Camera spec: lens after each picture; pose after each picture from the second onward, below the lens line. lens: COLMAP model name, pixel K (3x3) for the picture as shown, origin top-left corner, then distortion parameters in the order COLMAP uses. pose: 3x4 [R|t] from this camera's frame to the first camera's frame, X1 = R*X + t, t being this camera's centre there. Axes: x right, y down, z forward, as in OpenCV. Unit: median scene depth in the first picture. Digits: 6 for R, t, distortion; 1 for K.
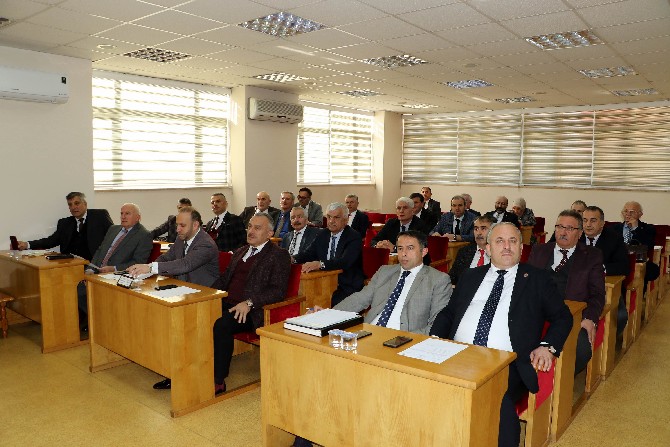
lens RADIAL K [[547.6, 0, 335.0], [0, 547.6, 223.5], [0, 0, 1]] dist [-0.183903, 0.171246]
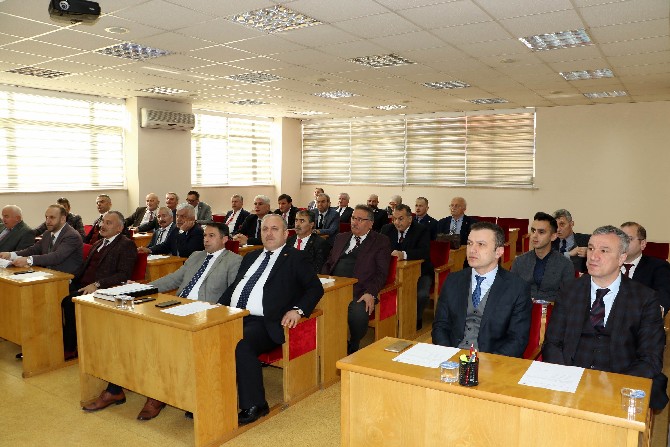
lens RADIAL K [[547.6, 0, 335.0], [0, 547.6, 223.5], [0, 0, 1]] dist [-0.183903, 0.171246]
pose [[0.996041, -0.013290, 0.087896, 0.138499], [0.013521, 0.999907, -0.002027, 0.010407], [-0.087860, 0.003207, 0.996128, -0.116966]]
